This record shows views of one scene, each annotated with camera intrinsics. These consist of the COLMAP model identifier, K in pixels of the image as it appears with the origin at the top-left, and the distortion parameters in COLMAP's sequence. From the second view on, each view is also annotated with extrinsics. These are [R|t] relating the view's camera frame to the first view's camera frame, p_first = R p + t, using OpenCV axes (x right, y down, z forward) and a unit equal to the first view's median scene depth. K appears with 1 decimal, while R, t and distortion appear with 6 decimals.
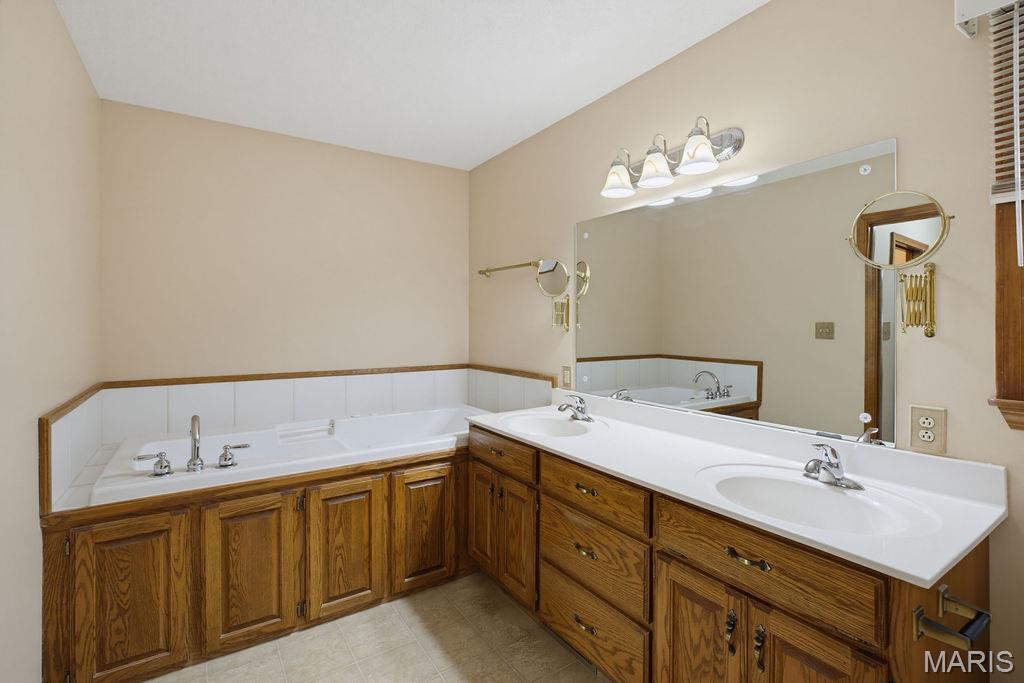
lens RADIAL K [[468.0, 0, 502.2], [0, 468.0, 327.2], [0, 0, 1]] dist [-0.004737, -0.001056]
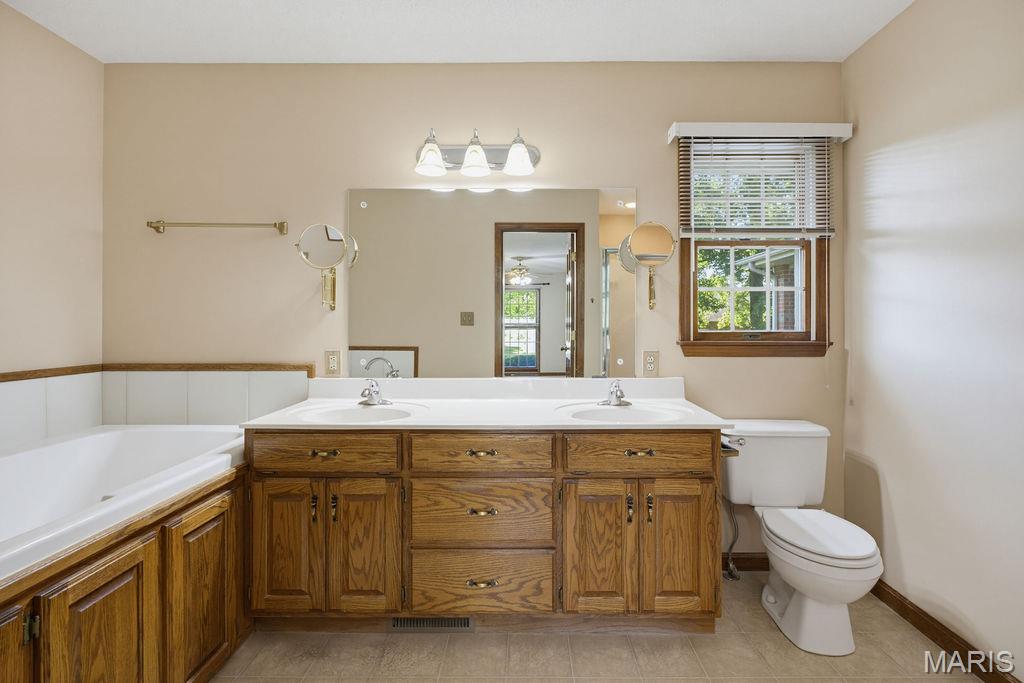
lens RADIAL K [[502.5, 0, 512.2], [0, 502.5, 331.8], [0, 0, 1]] dist [-0.003100, -0.000580]
pose [[0.541844, -0.006770, 0.840452, -0.620937], [0.006027, 0.999973, 0.004169, 0.062720], [-0.840457, 0.002806, 0.541871, 0.288460]]
